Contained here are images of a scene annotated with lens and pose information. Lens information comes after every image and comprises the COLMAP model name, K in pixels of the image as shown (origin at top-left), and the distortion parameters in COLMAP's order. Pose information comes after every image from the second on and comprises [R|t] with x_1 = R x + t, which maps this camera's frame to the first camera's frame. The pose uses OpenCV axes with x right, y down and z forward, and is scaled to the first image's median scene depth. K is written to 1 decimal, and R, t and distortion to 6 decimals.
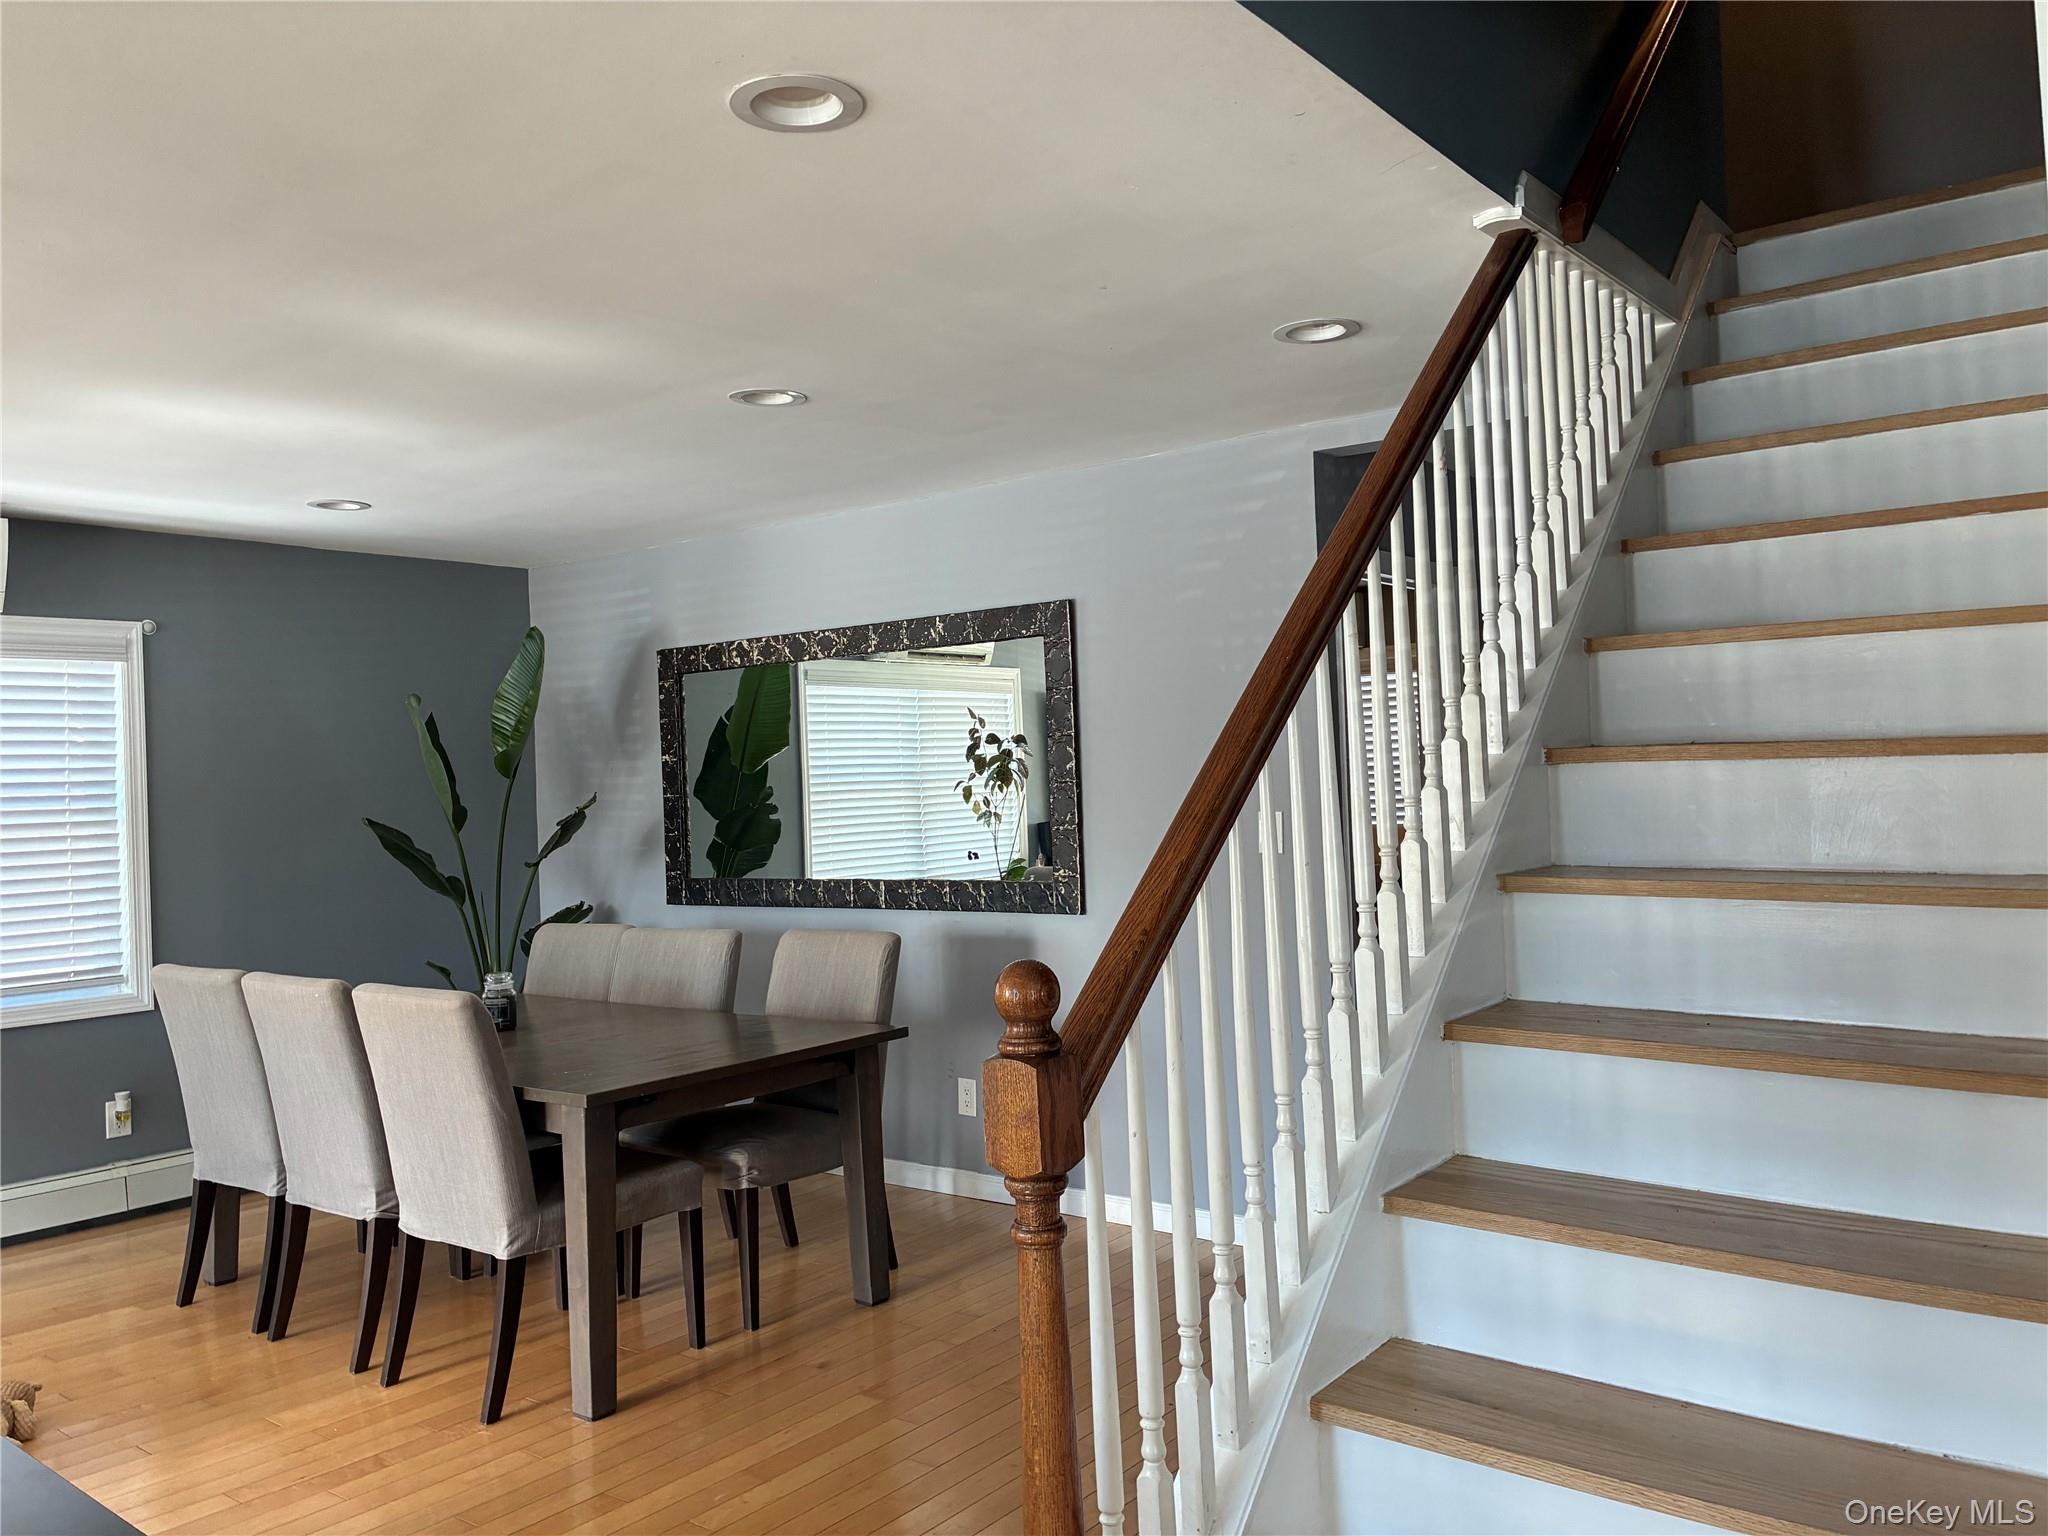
lens RADIAL K [[1555.2, 0, 1032.9], [0, 1555.2, 770.2], [0, 0, 1]] dist [0.062333, -0.079320]
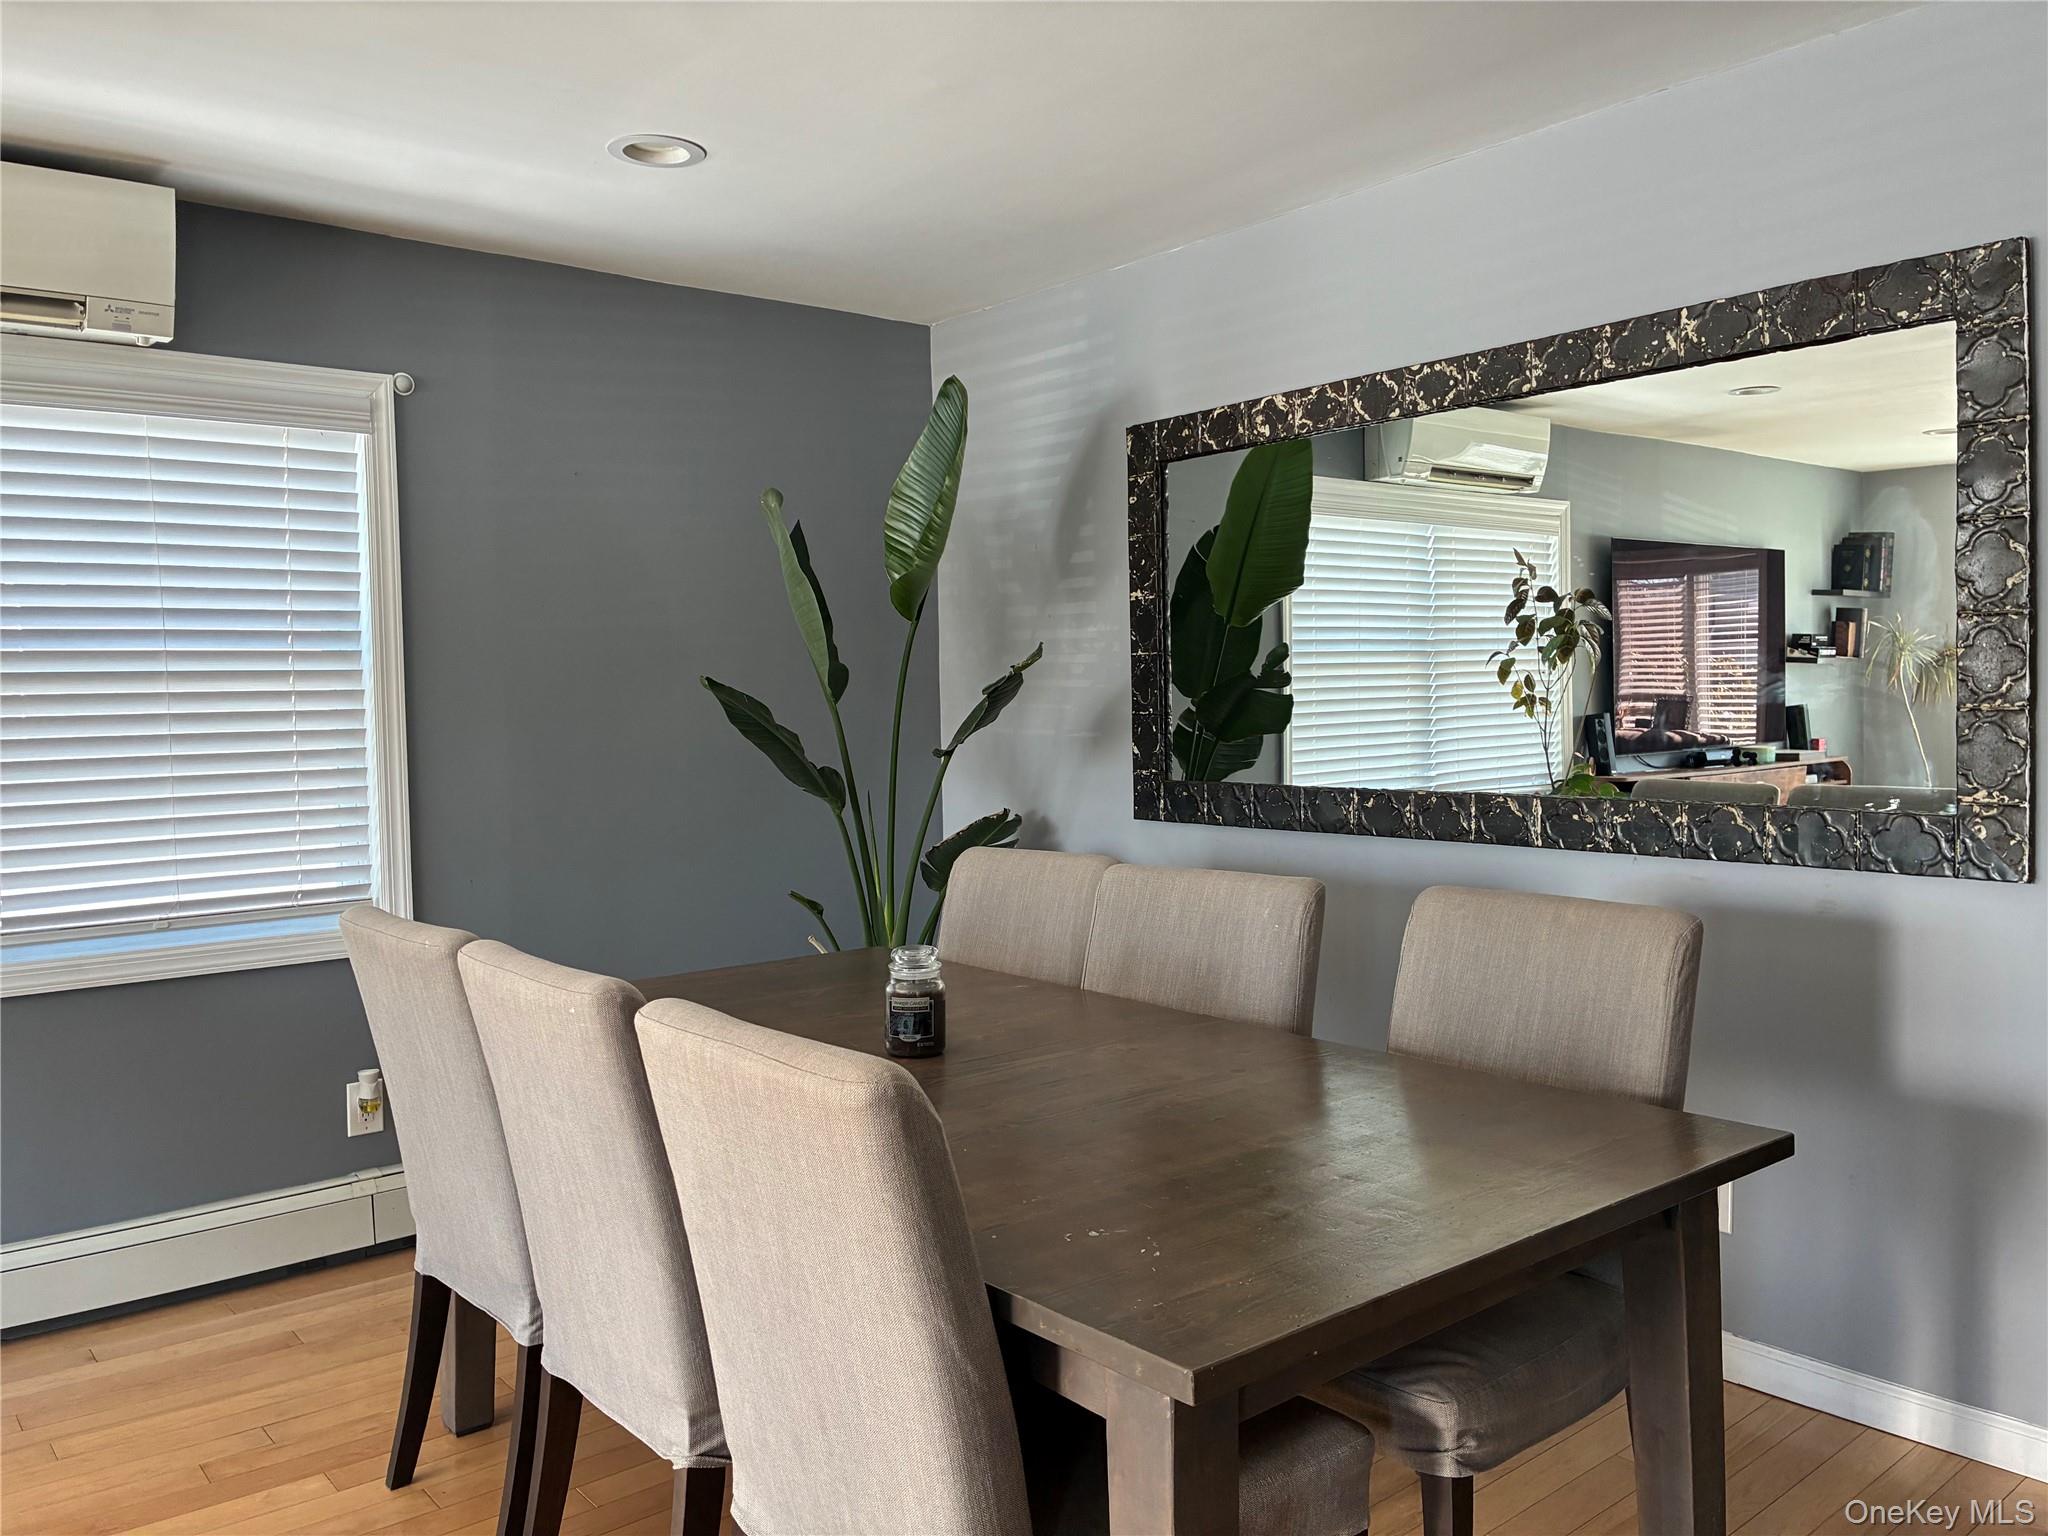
lens RADIAL K [[1555.2, 0, 1041.8], [0, 1555.2, 767.4], [0, 0, 1]] dist [0.062333, -0.079320]
pose [[0.977685, 0.027330, -0.208292, -0.152564], [-0.014447, 0.997901, 0.063126, 0.026232], [0.209580, -0.058708, 0.976027, 0.395790]]
